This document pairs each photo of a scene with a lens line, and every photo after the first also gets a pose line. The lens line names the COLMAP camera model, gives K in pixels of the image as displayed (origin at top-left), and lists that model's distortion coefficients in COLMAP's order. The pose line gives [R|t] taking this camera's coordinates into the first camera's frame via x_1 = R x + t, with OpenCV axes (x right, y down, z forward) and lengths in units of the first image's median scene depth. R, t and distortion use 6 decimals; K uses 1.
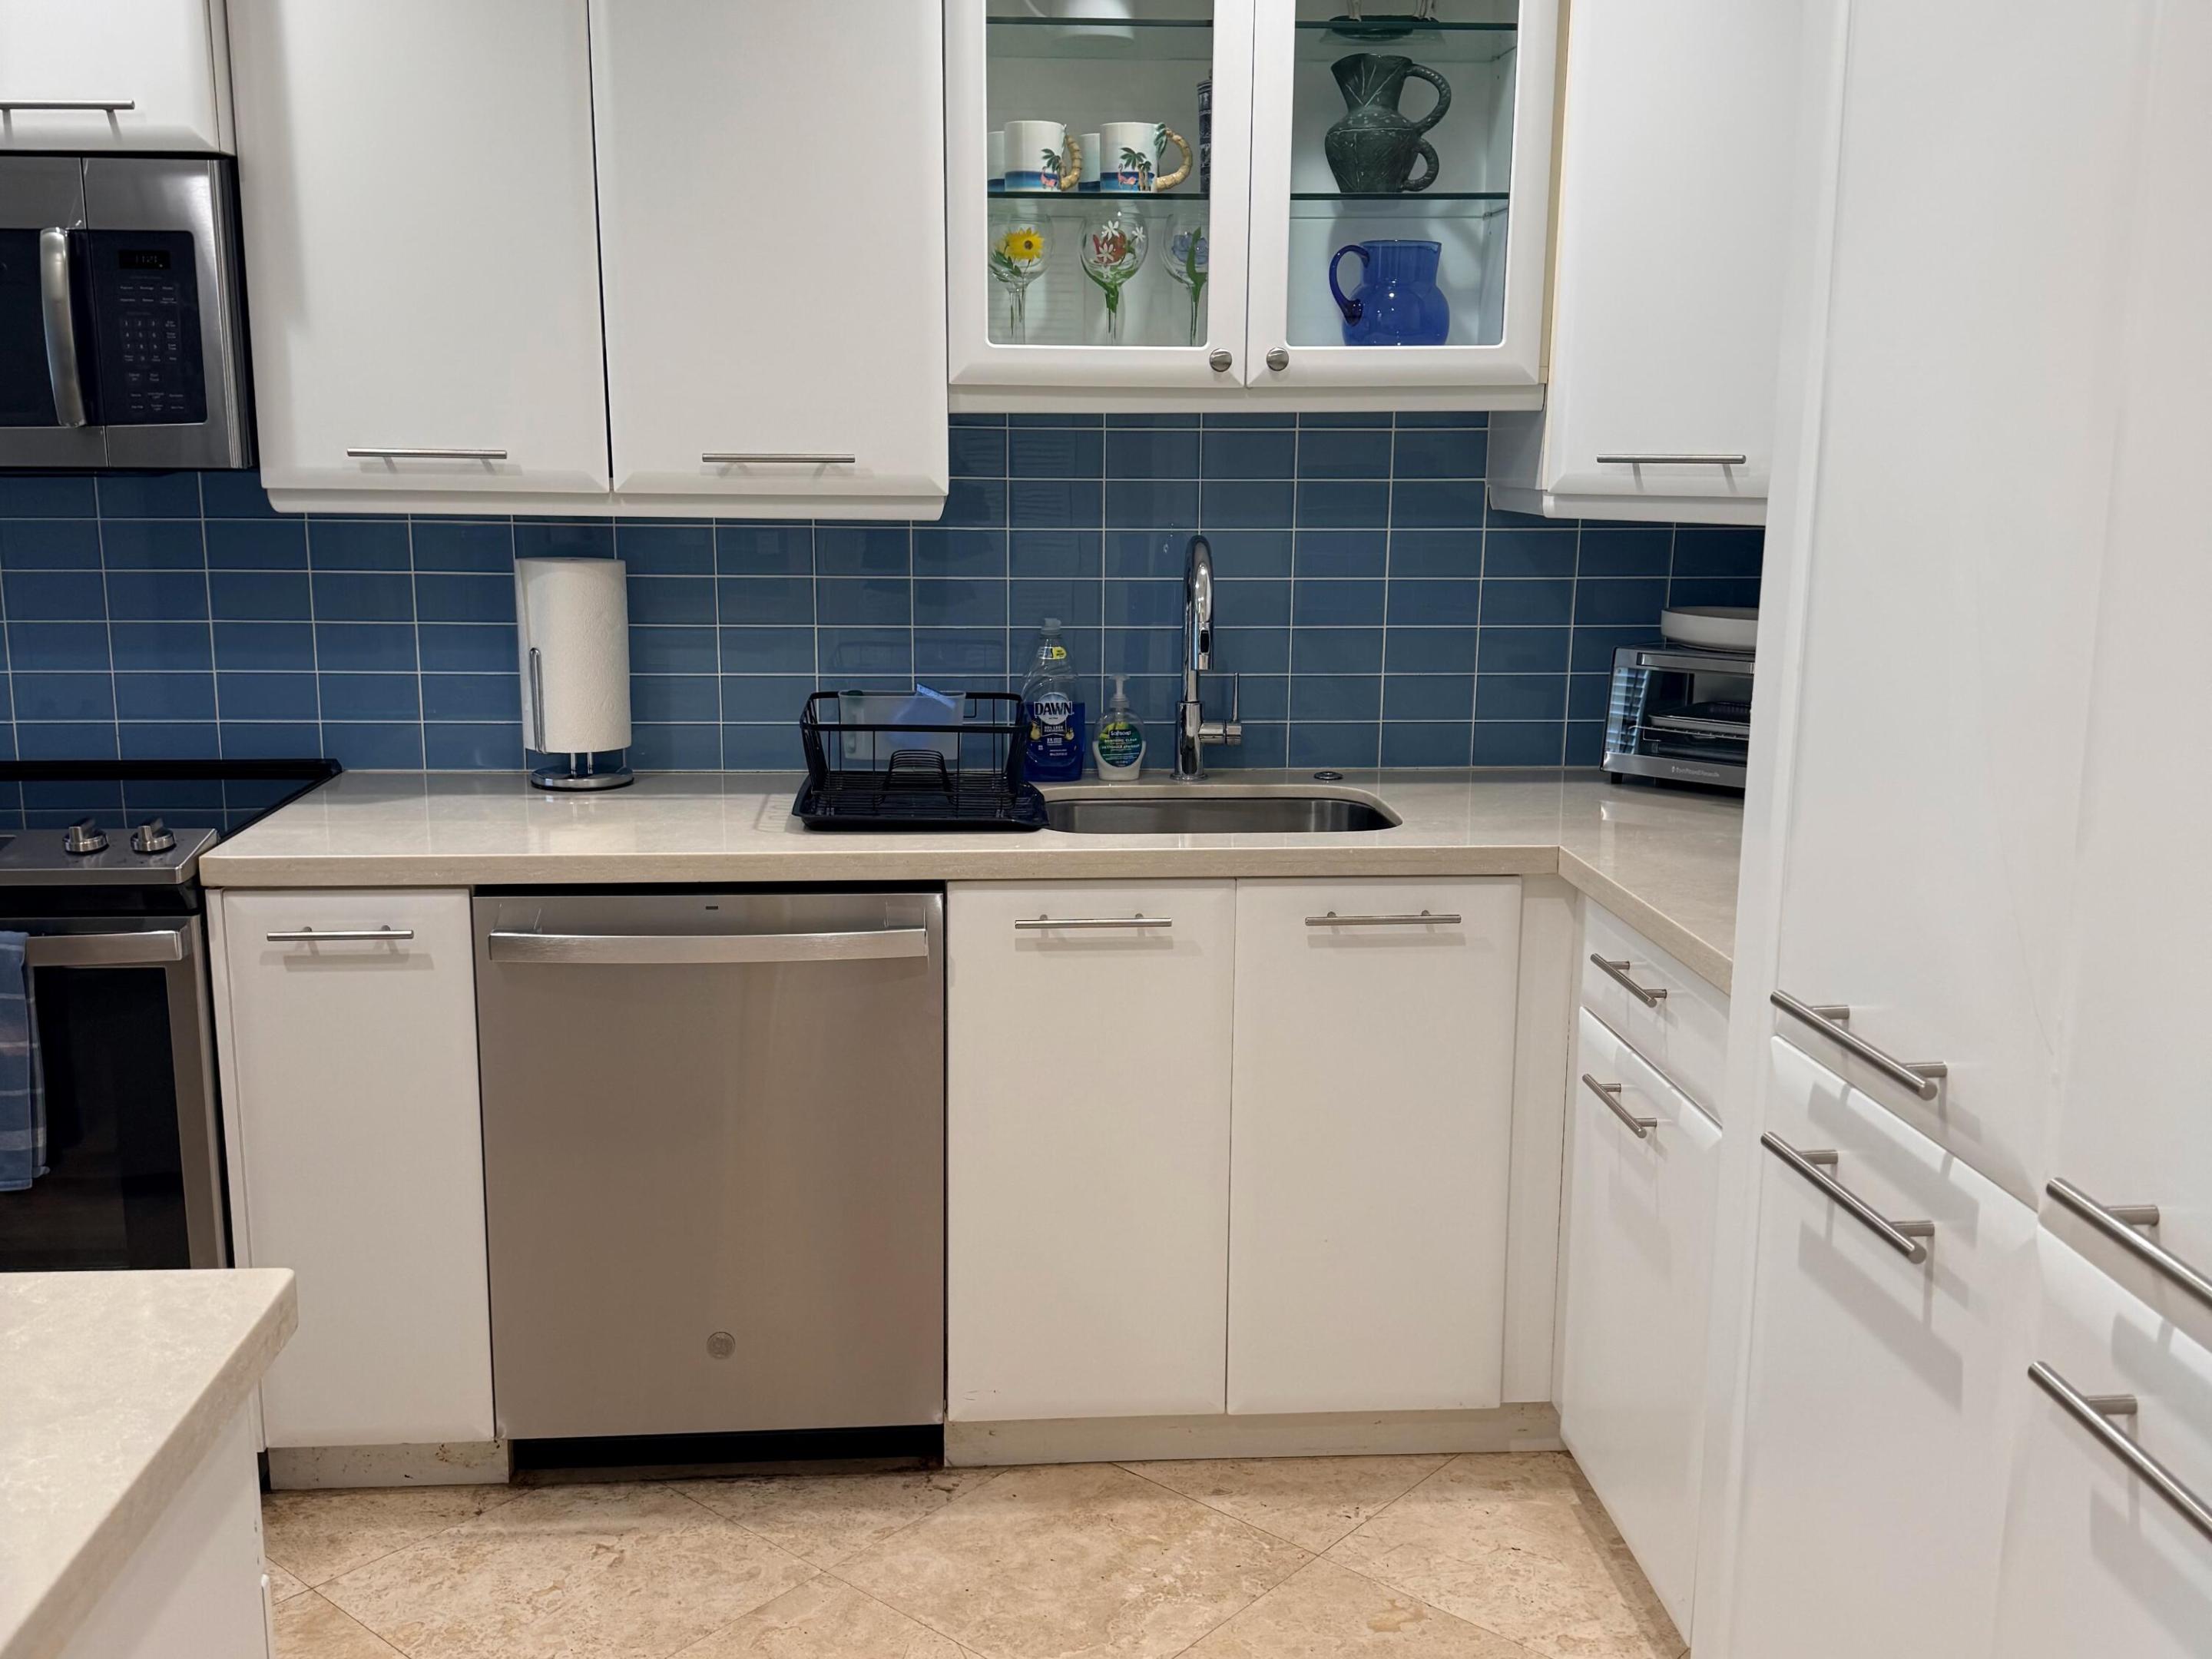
lens RADIAL K [[2050.8, 0, 1095.3], [0, 2050.8, 834.2], [0, 0, 1]] dist [0.188087, -0.411341]
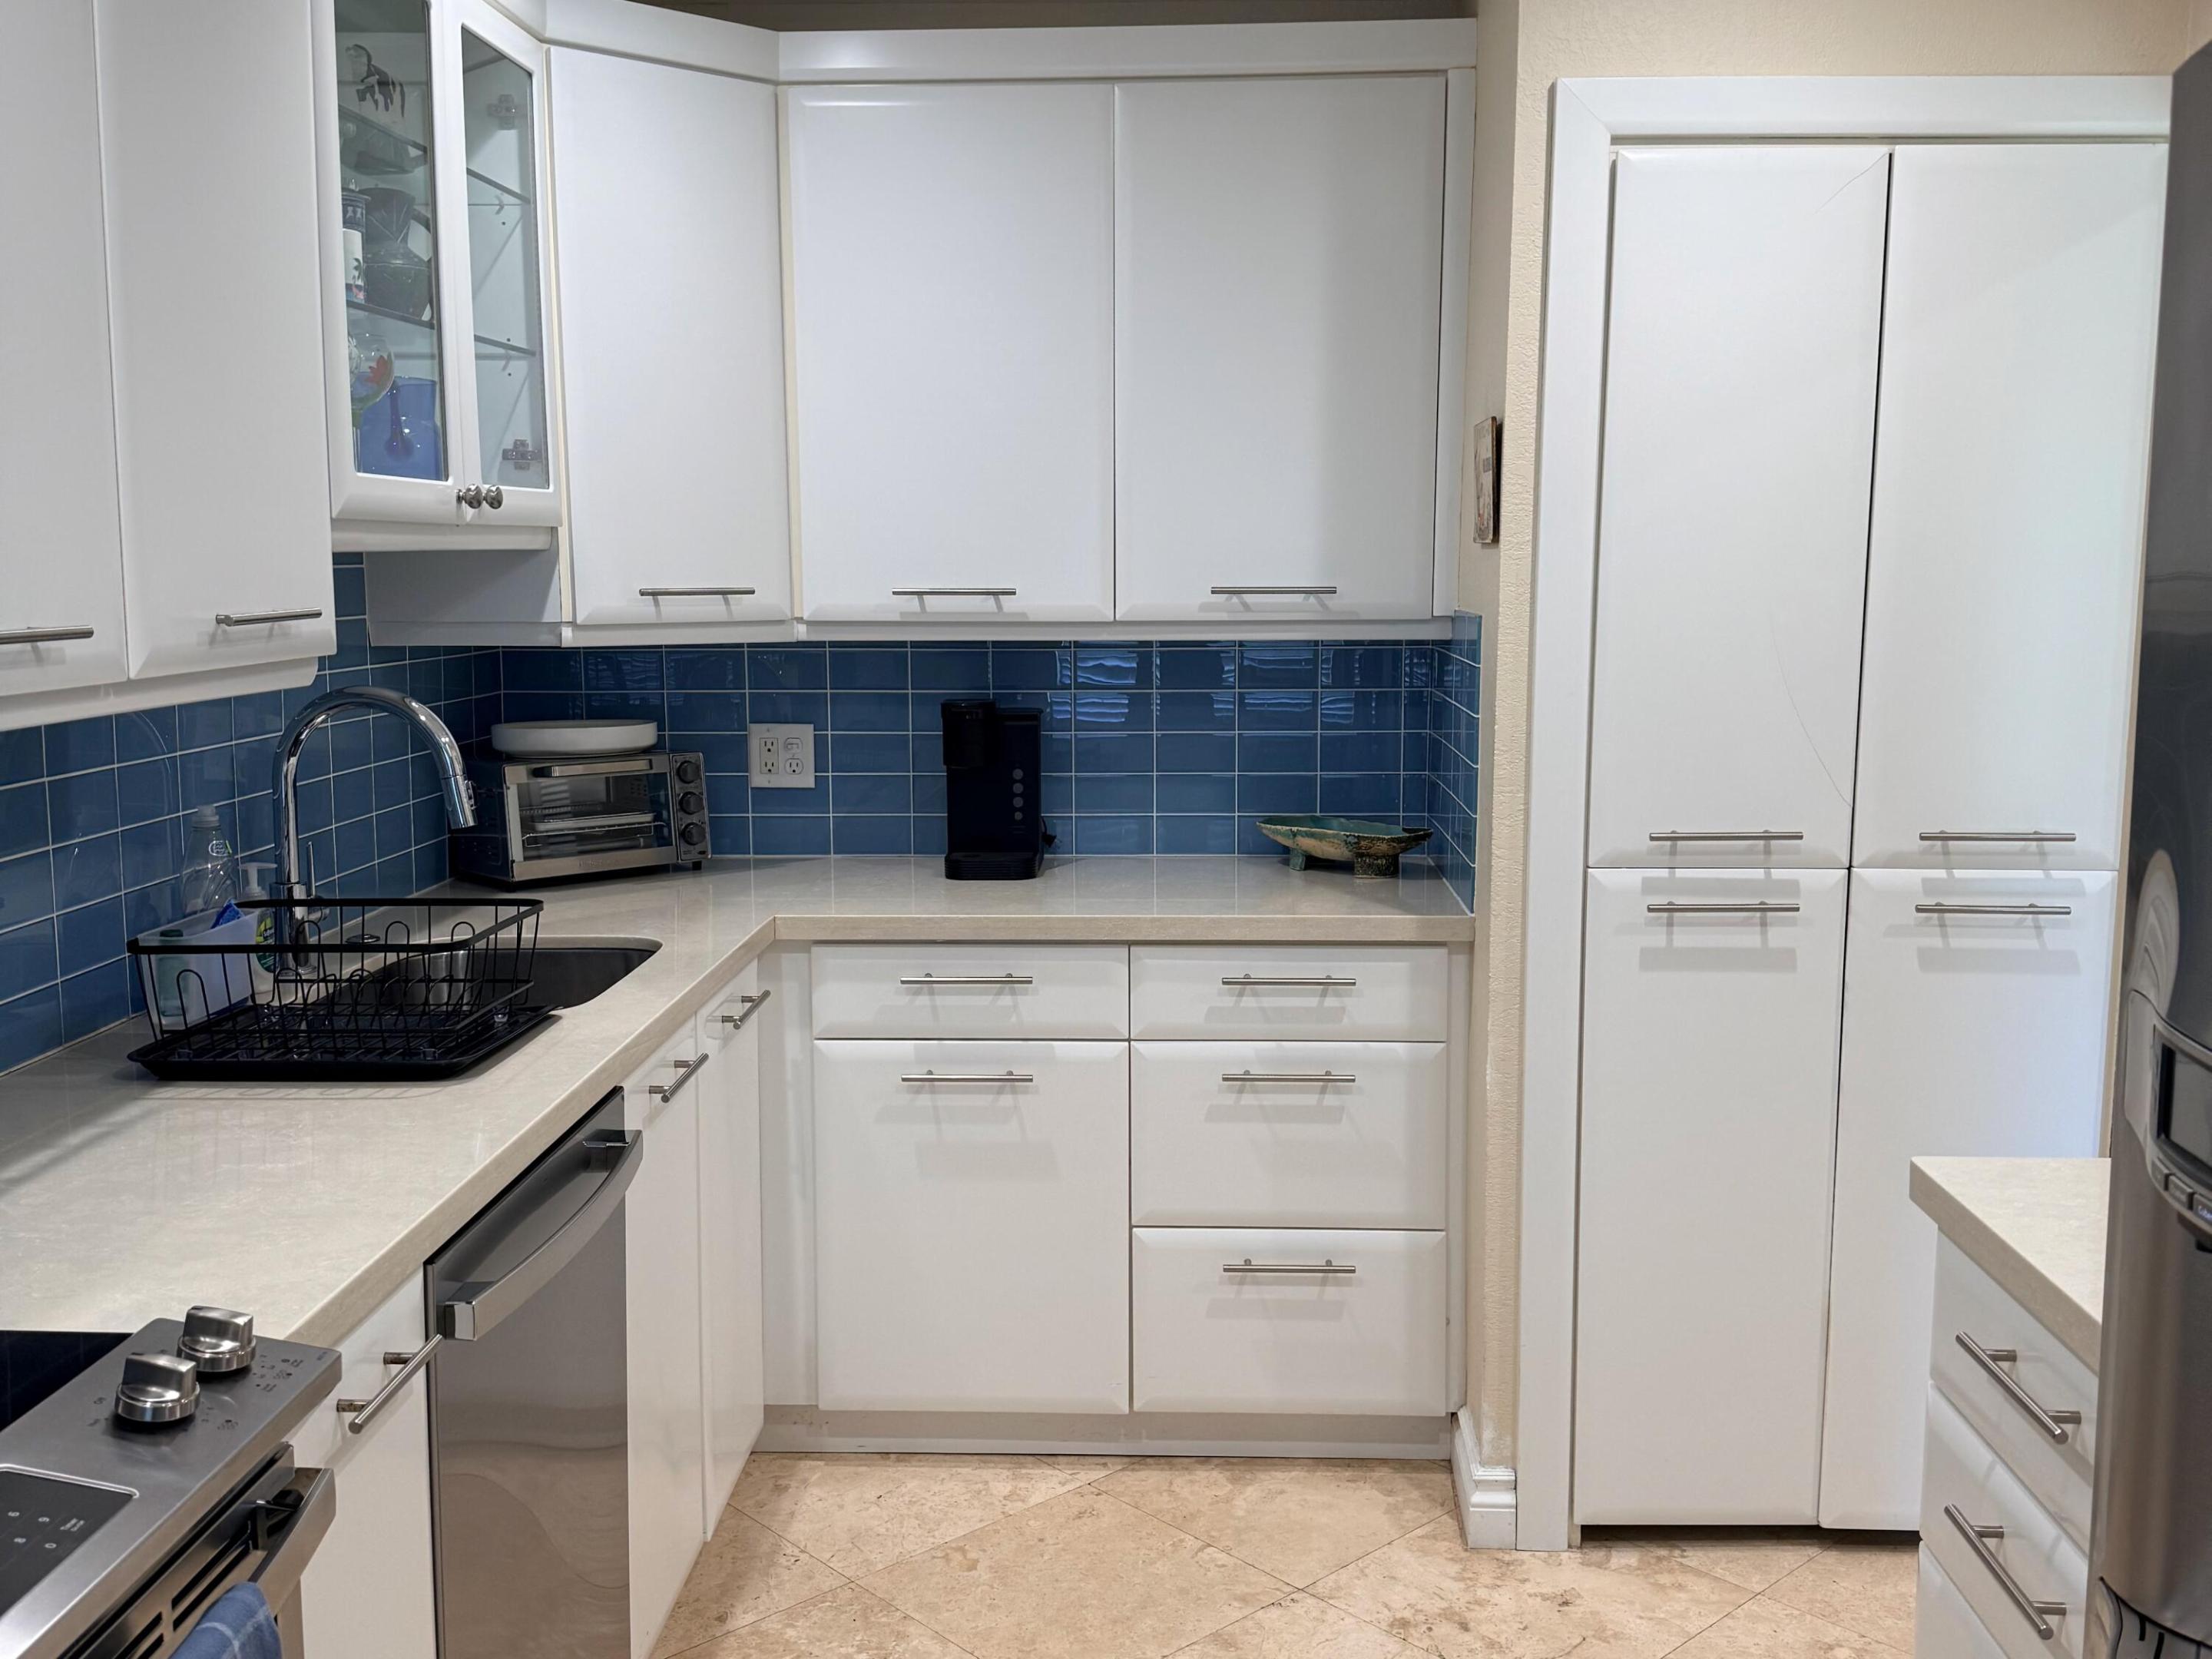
lens RADIAL K [[2050.8, 0, 1095.3], [0, 2050.8, 834.2], [0, 0, 1]] dist [0.188087, -0.411341]
pose [[0.117500, -0.139165, 0.983274, -0.872655], [0.203800, 0.972437, 0.113277, -0.130267], [-0.971936, 0.187081, 0.142623, 0.623677]]
